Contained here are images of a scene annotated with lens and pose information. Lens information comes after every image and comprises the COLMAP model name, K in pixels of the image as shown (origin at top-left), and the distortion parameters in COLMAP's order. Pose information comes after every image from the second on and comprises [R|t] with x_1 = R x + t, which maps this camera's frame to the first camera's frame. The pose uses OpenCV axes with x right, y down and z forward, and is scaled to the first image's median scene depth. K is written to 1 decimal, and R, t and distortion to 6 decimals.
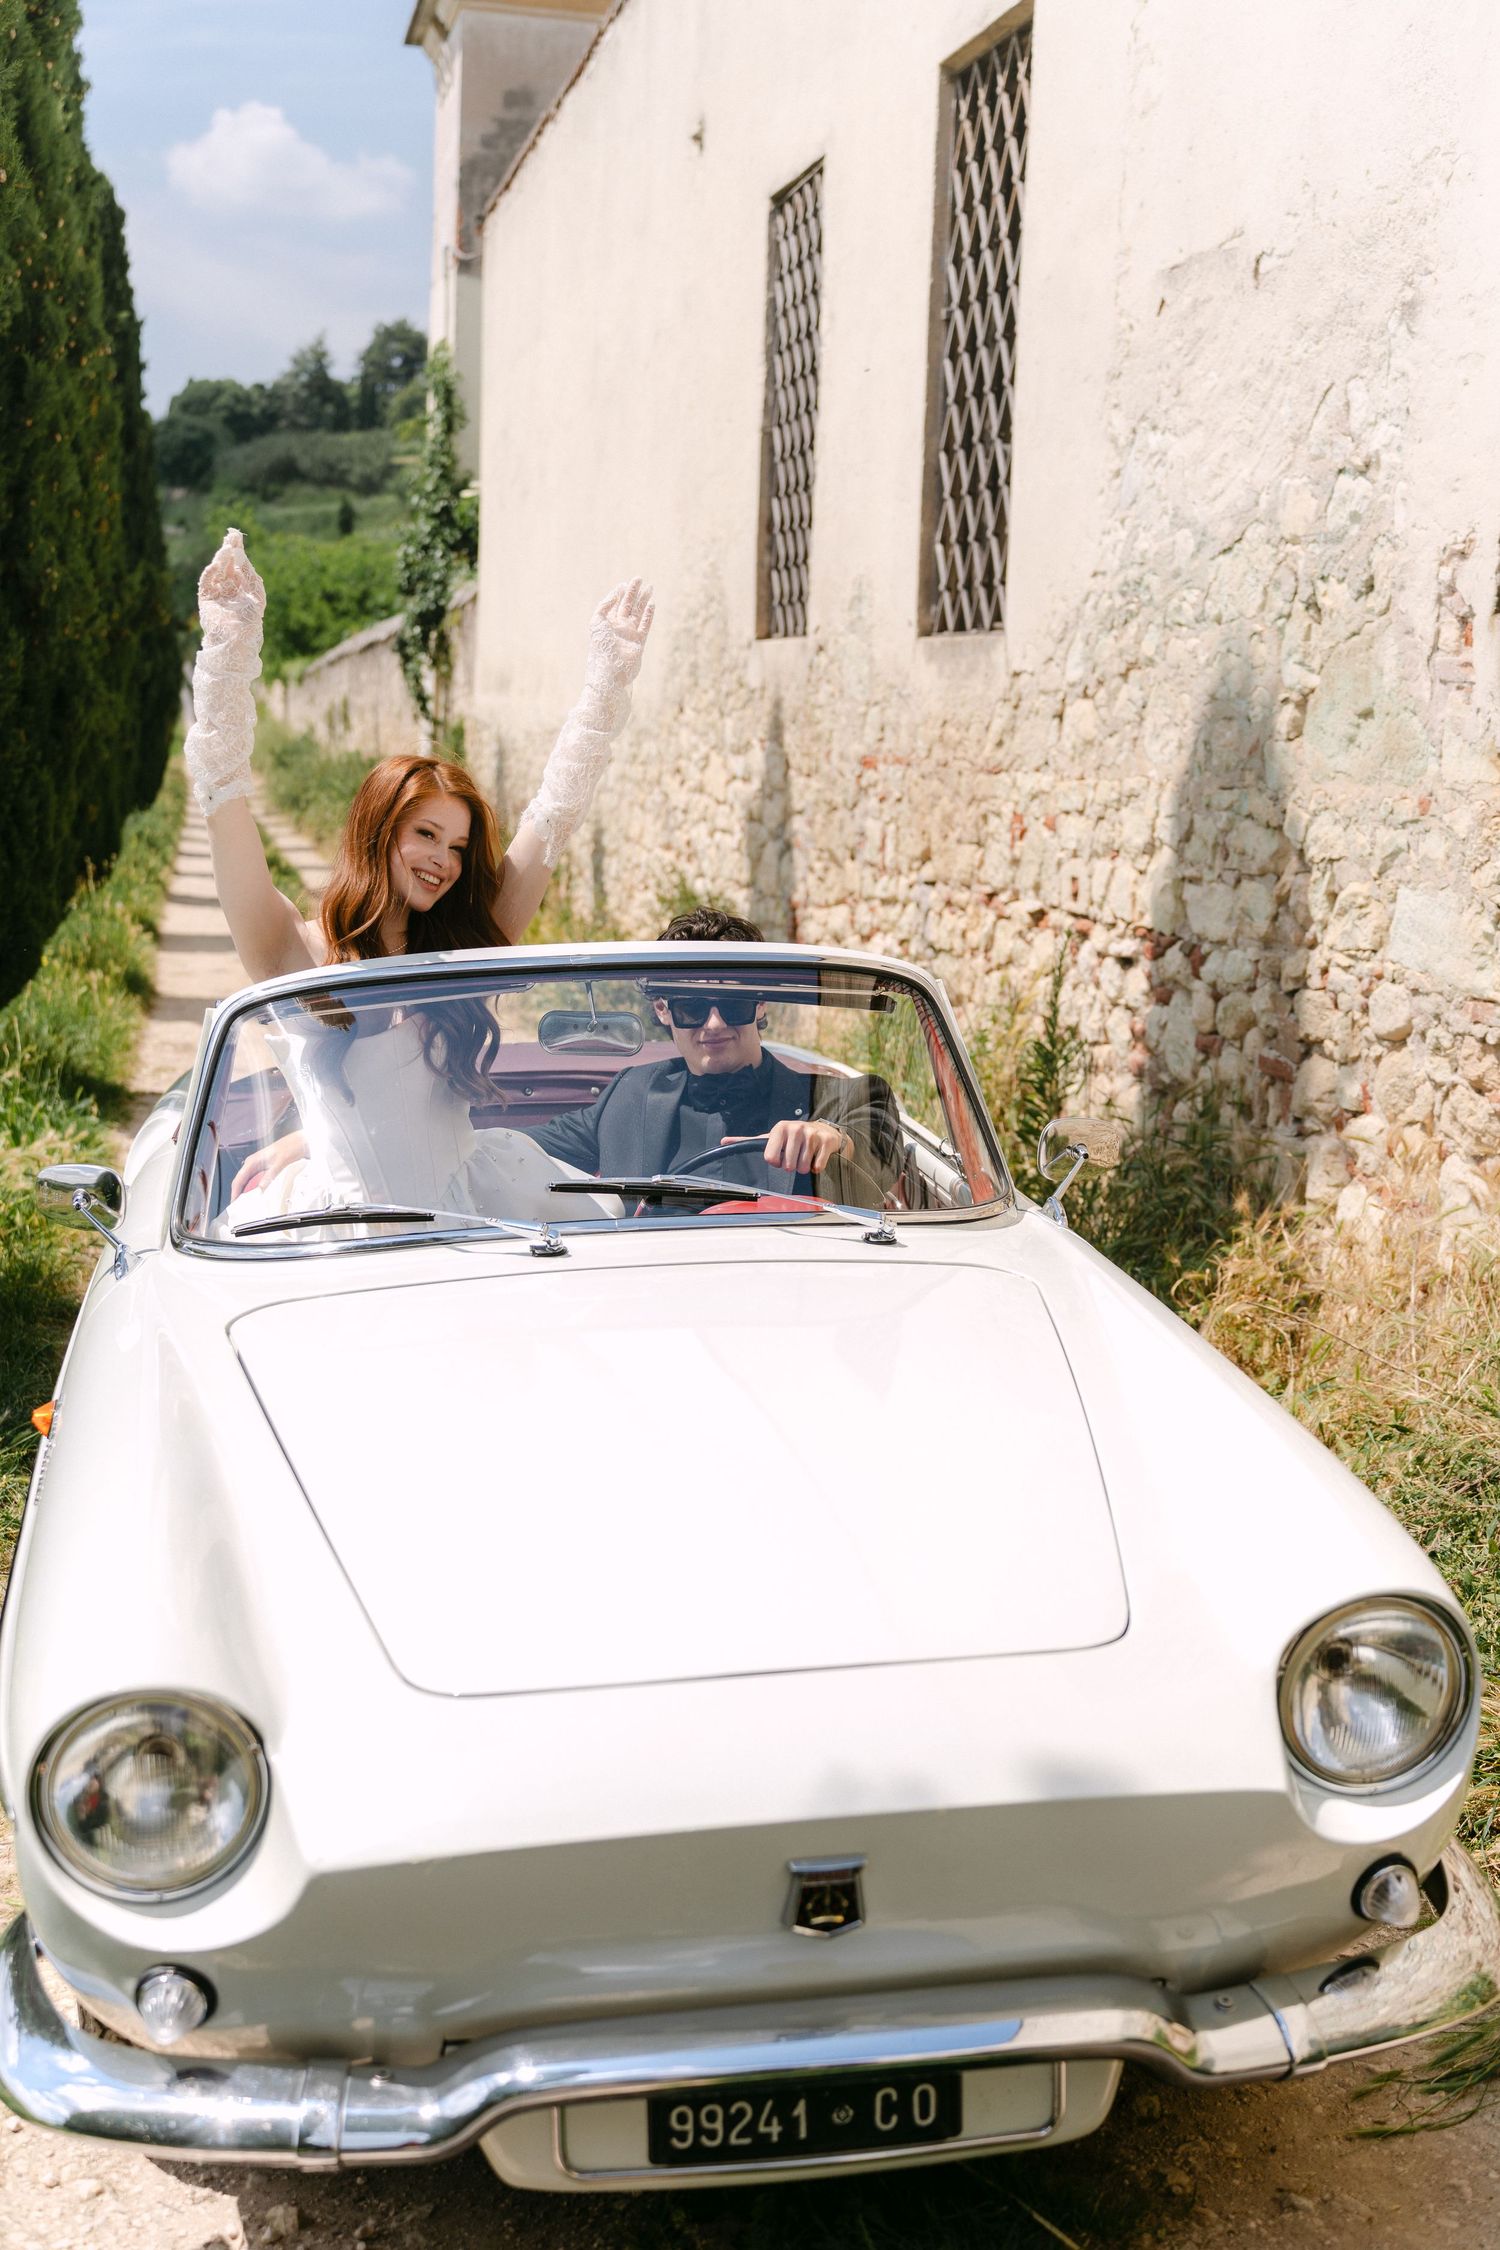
lens RADIAL K [[2446.3, 0, 752.5], [0, 2446.3, 1192.5], [0, 0, 1]] dist [-0.027599, 0.000000]
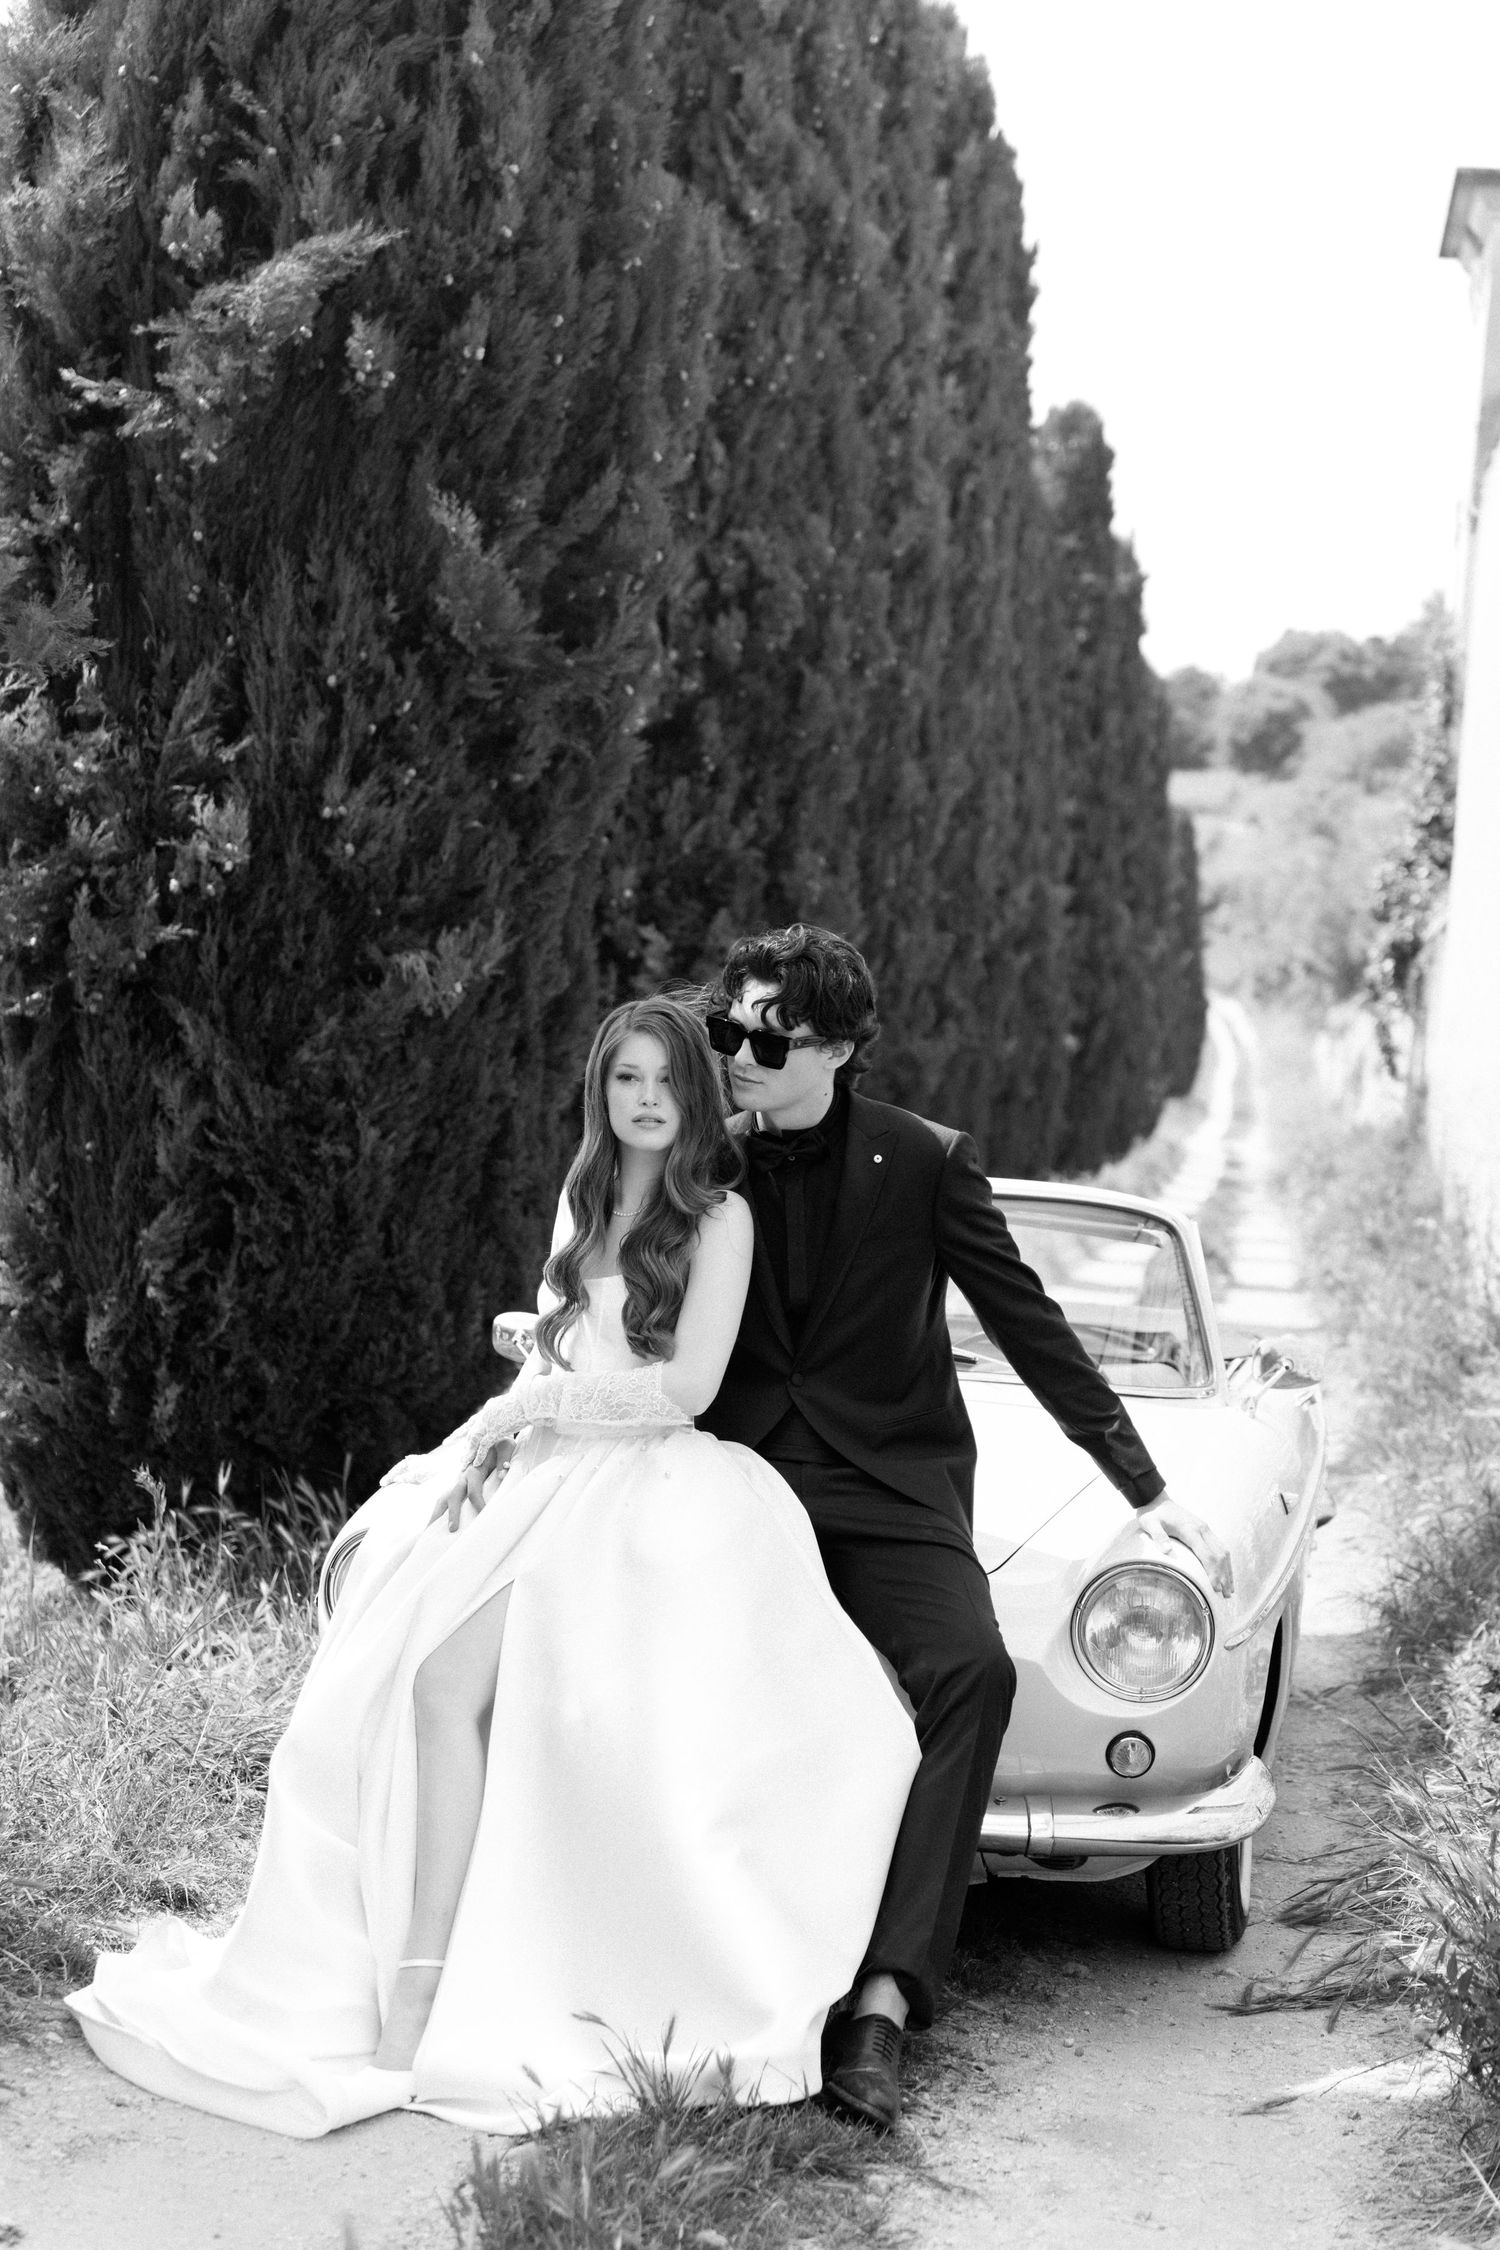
lens RADIAL K [[3262.0, 0, 786.8], [0, 3262.0, 1234.9], [0, 0, 1]] dist [-0.006680, 0.000000]
pose [[0.943334, 0.054212, -0.327386, 0.184063], [-0.100680, 0.986819, -0.126693, 0.065010], [0.316203, 0.152475, 0.936359, -0.266132]]
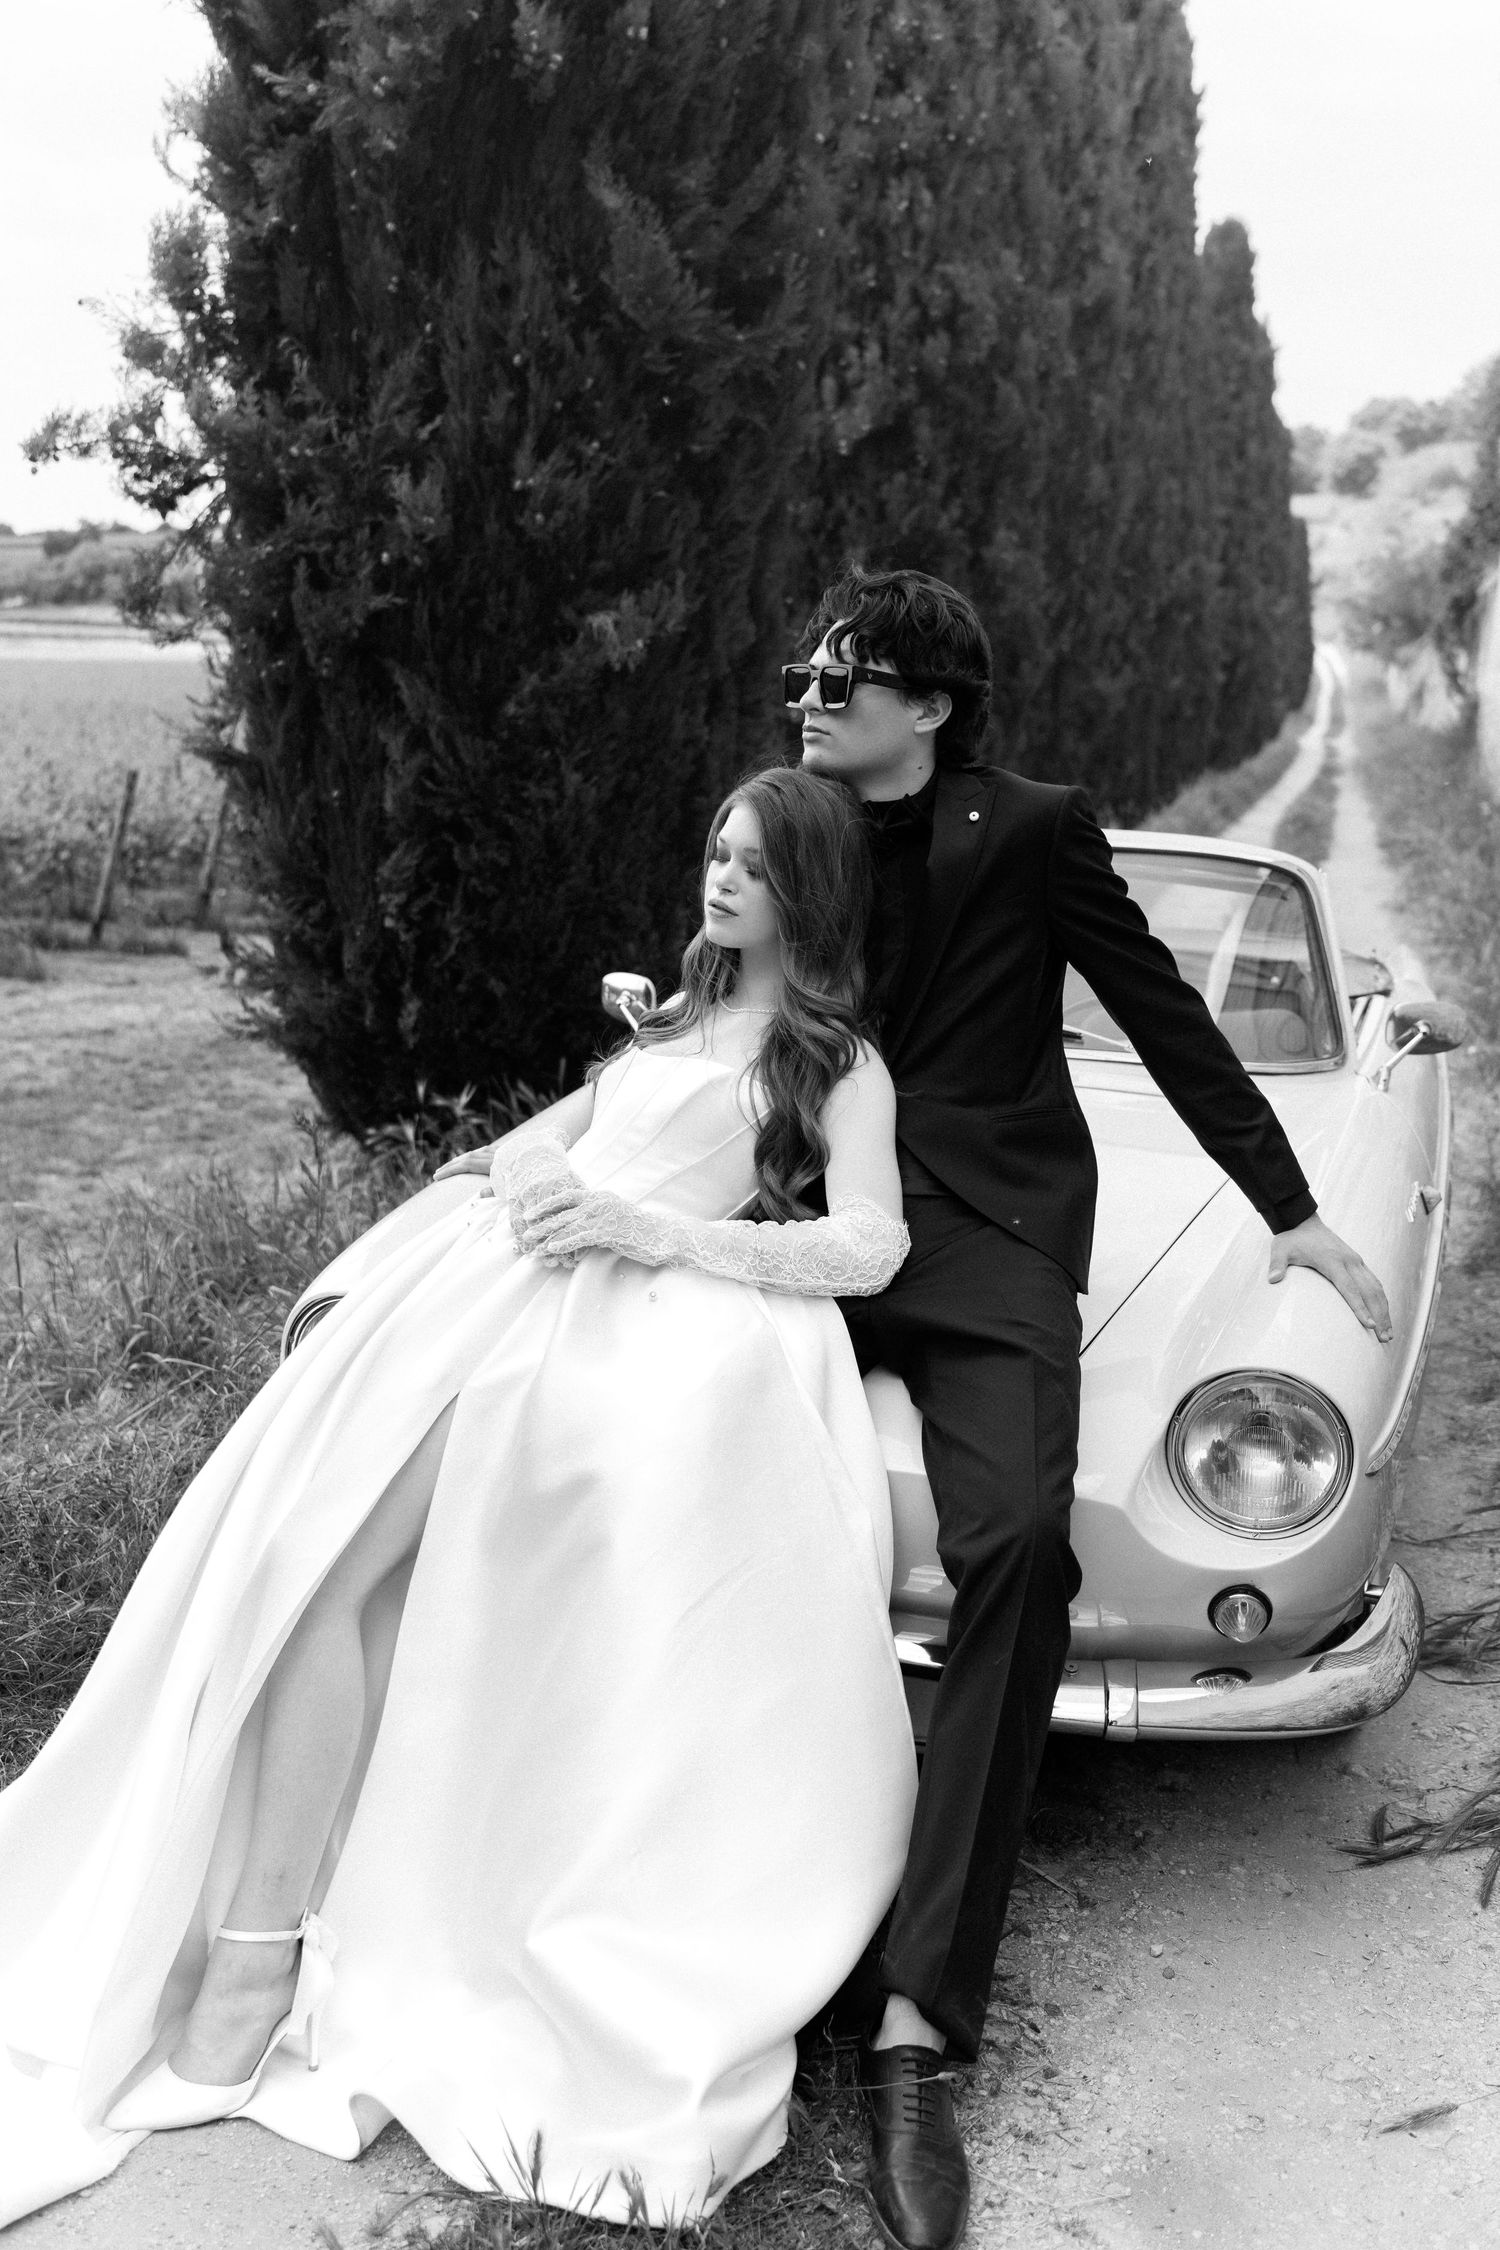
lens RADIAL K [[2112.5, 0, 770.4], [0, 2112.5, 1125.1], [0, 0, 1]] dist [-0.004786, 0.000000]
pose [[0.897913, 0.100107, -0.428638, 0.122885], [-0.096195, 0.994885, 0.030843, 0.011480], [0.429533, 0.013538, 0.902950, -0.007119]]
